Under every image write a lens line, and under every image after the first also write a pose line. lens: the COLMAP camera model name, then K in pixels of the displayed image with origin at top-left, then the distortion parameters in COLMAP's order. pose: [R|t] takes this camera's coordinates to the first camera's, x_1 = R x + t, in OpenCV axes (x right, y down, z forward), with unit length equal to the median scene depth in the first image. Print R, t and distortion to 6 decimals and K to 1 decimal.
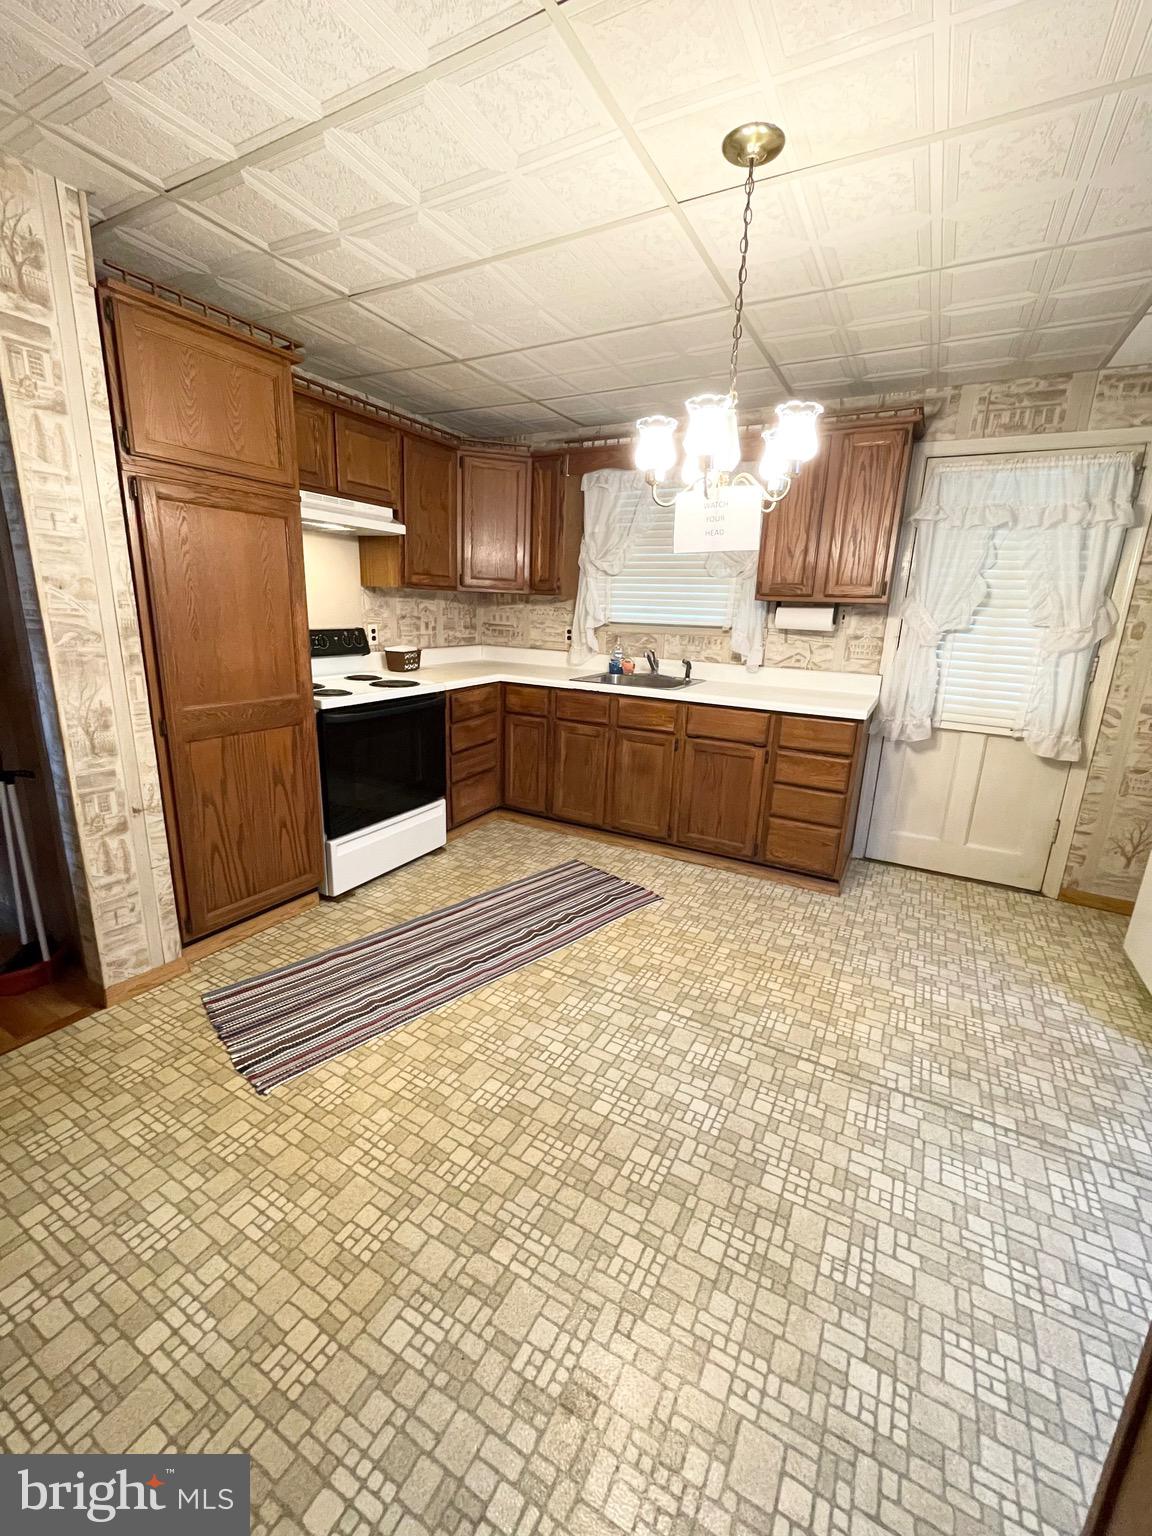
lens RADIAL K [[623.2, 0, 580.2], [0, 623.2, 768.4], [0, 0, 1]] dist [-0.003749, 0.000132]
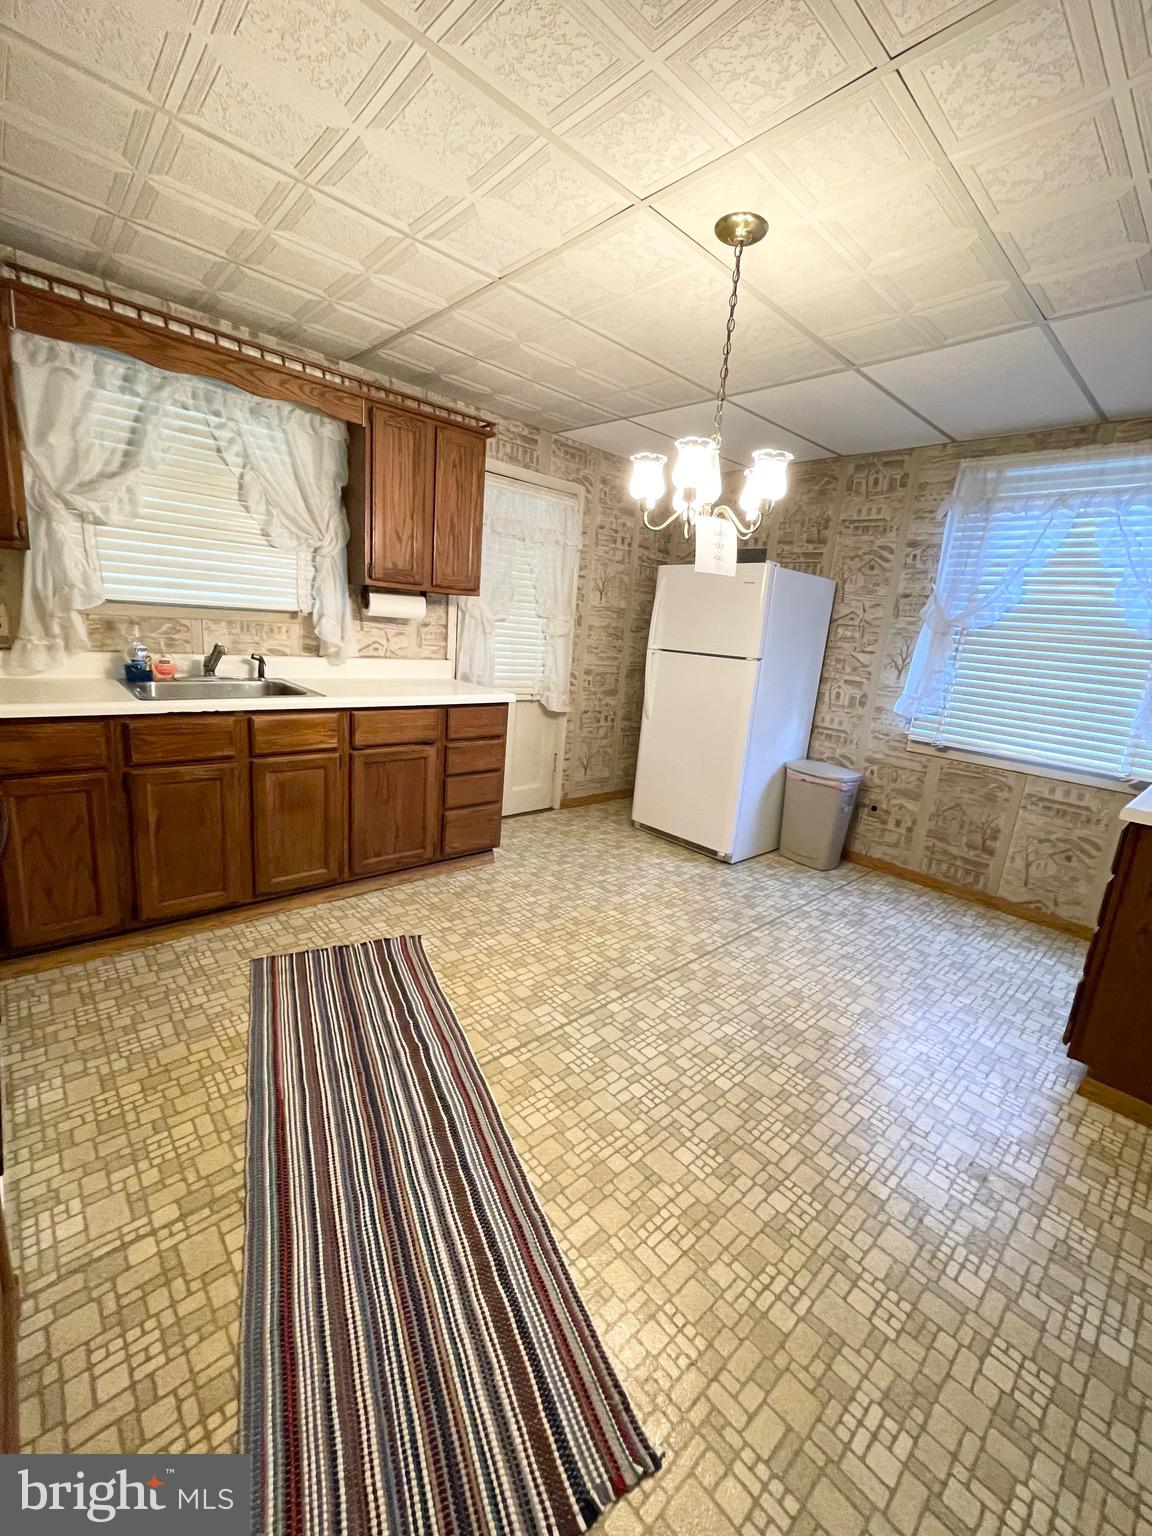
lens RADIAL K [[623.2, 0, 581.0], [0, 623.2, 769.8], [0, 0, 1]] dist [-0.003749, 0.000132]
pose [[0.318352, -0.227914, 0.920167, -0.589829], [0.170358, 0.968621, 0.180976, -0.145369], [-0.932540, 0.099143, 0.347189, 0.511112]]
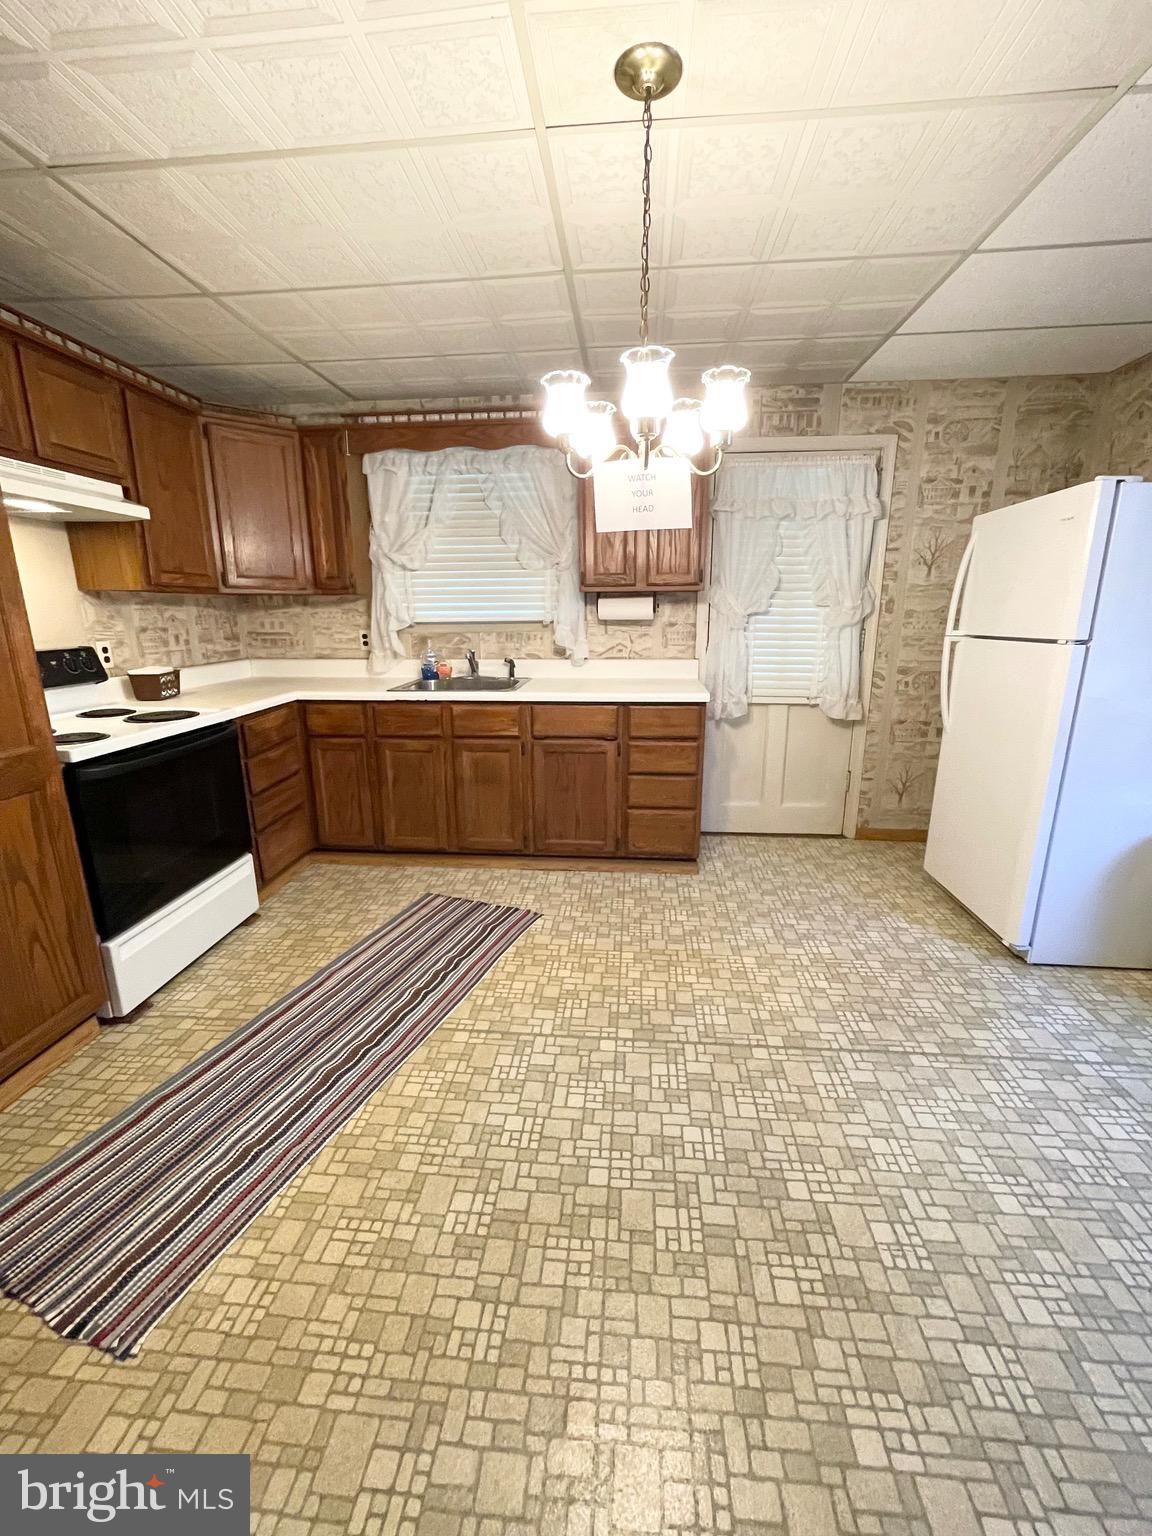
lens RADIAL K [[623.2, 0, 580.2], [0, 623.2, 769.0], [0, 0, 1]] dist [-0.003749, 0.000132]
pose [[0.914113, -0.139153, 0.380833, -0.151784], [0.139210, 0.989880, 0.027550, -0.026304], [-0.380812, 0.027832, 0.924233, 0.126308]]
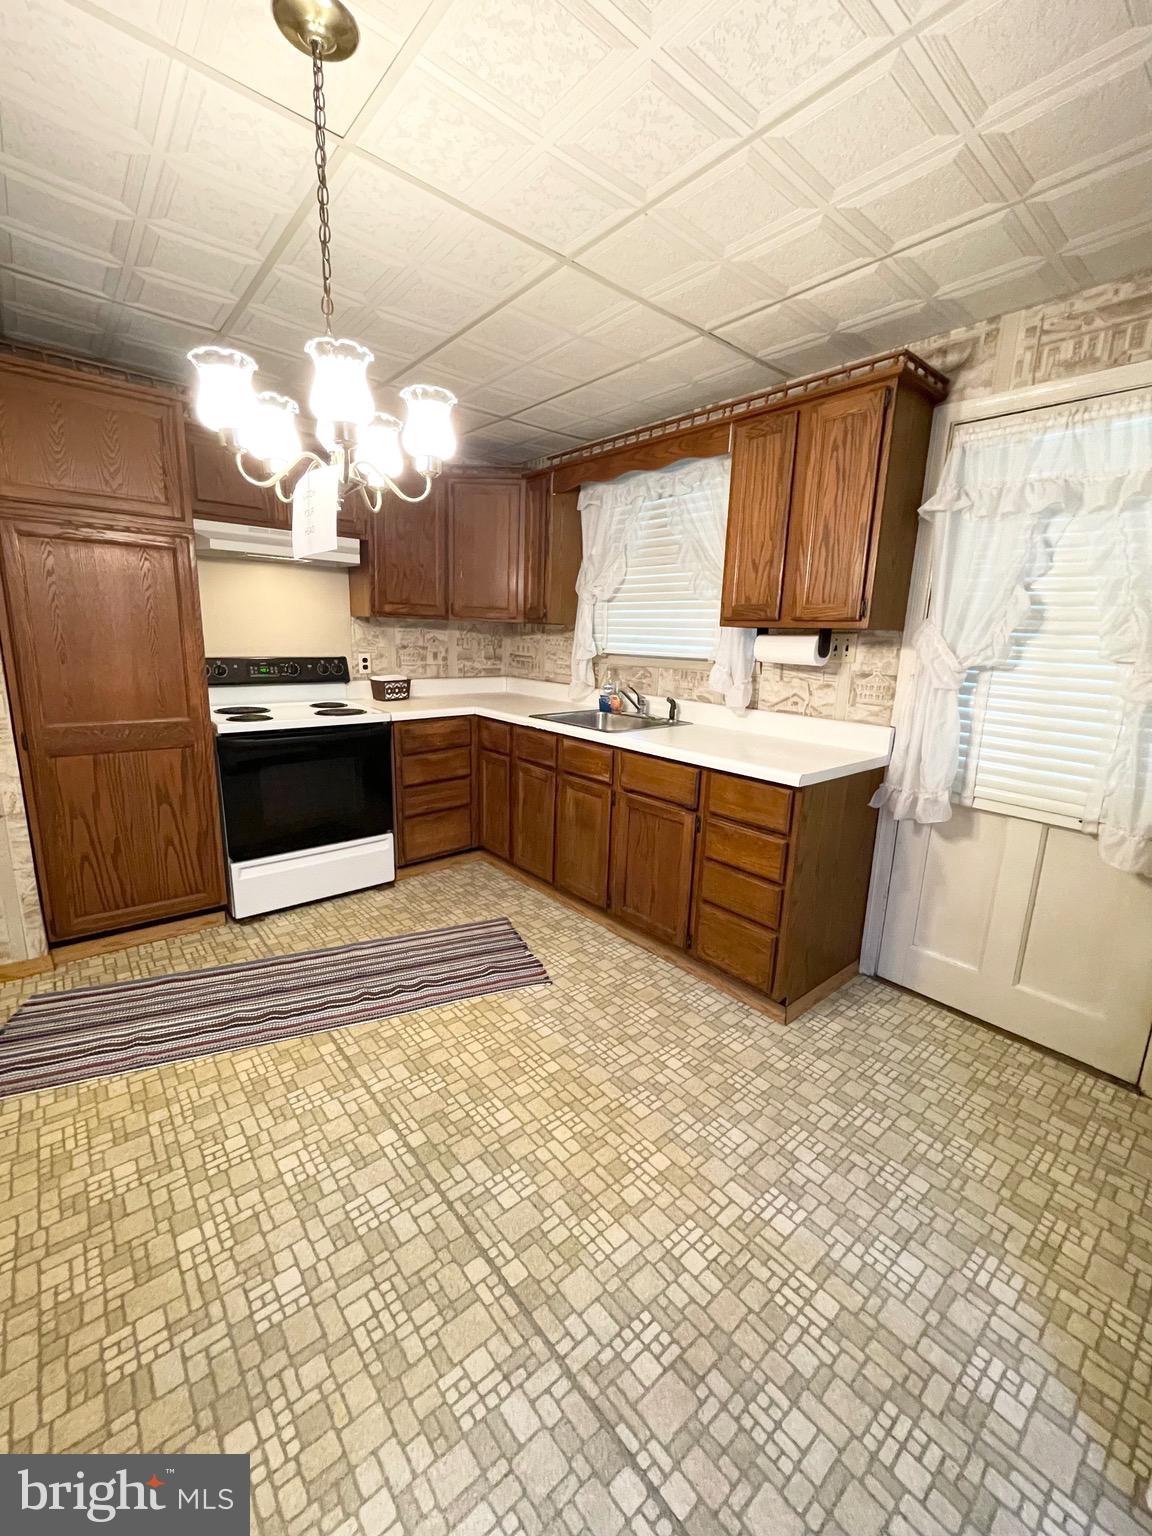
lens RADIAL K [[623.2, 0, 580.9], [0, 623.2, 768.2], [0, 0, 1]] dist [-0.003749, 0.000132]
pose [[0.935857, 0.070953, -0.345163, 0.476412], [-0.089530, 0.995253, -0.038157, -0.050546], [0.340817, 0.066612, 0.937767, 0.240048]]
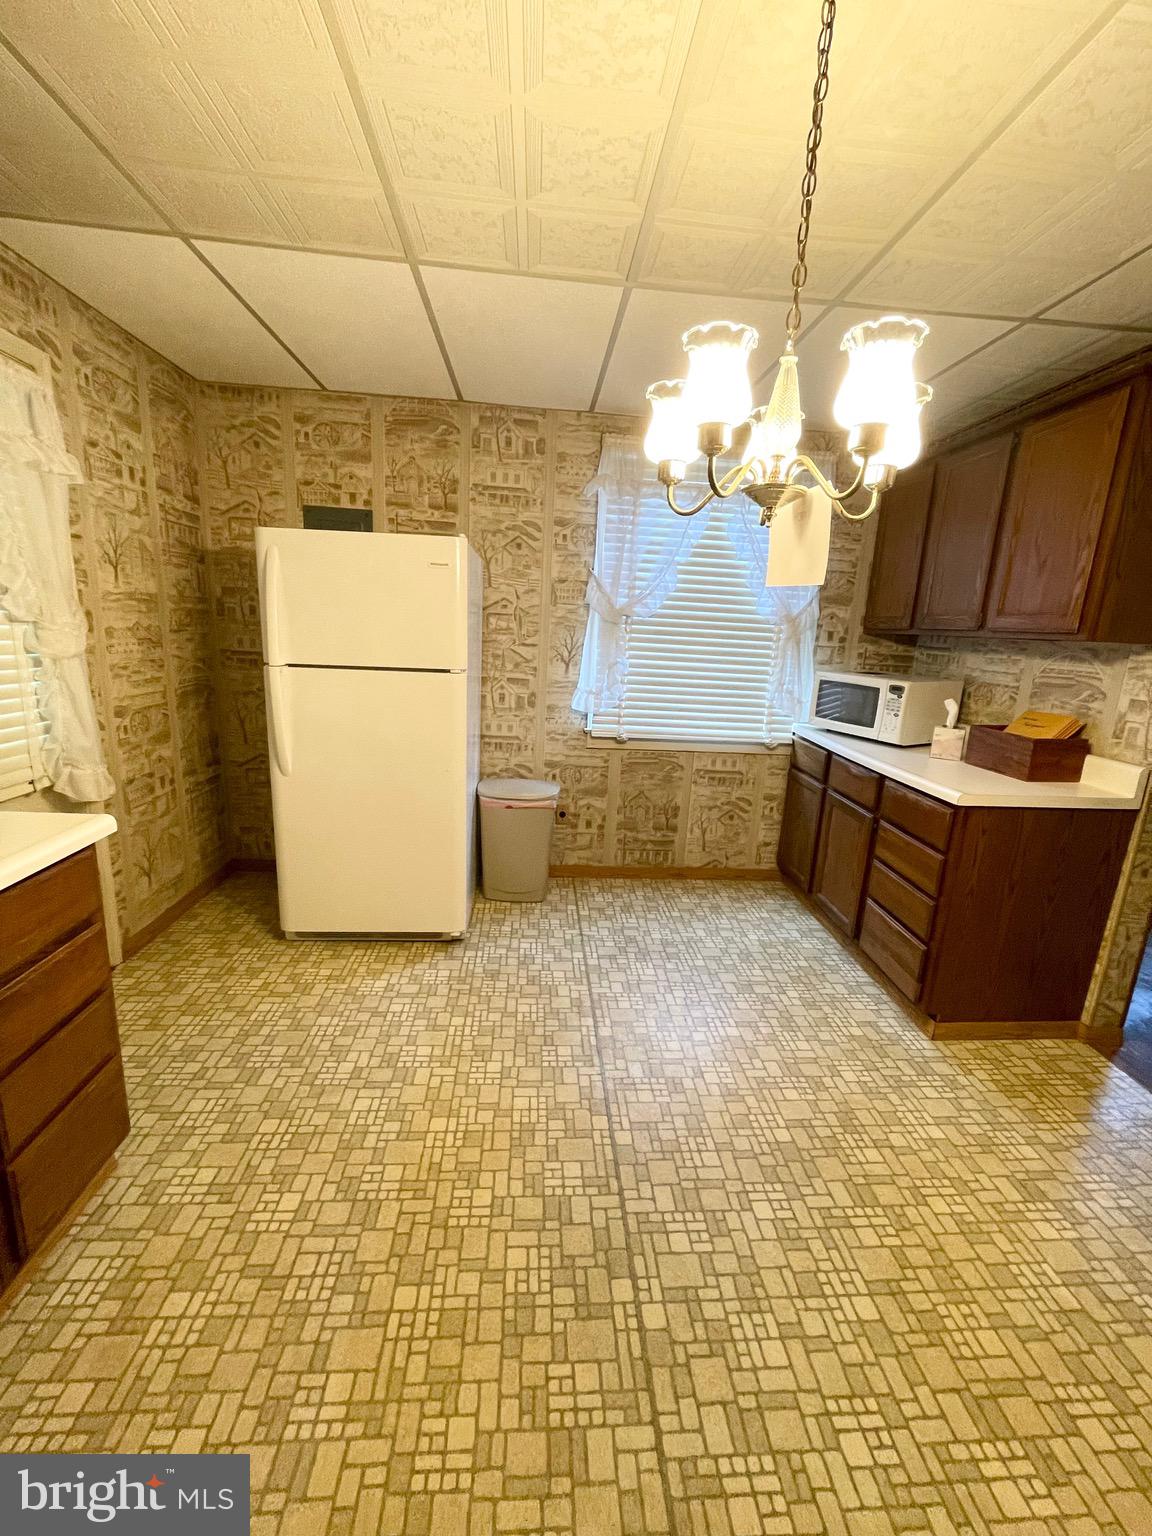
lens RADIAL K [[623.2, 0, 581.0], [0, 623.2, 769.5], [0, 0, 1]] dist [-0.003749, 0.000132]
pose [[-0.544212, -0.253246, 0.799812, -0.142452], [0.142819, 0.911470, 0.385778, -0.269131], [-0.826702, 0.324173, -0.459864, 0.915477]]
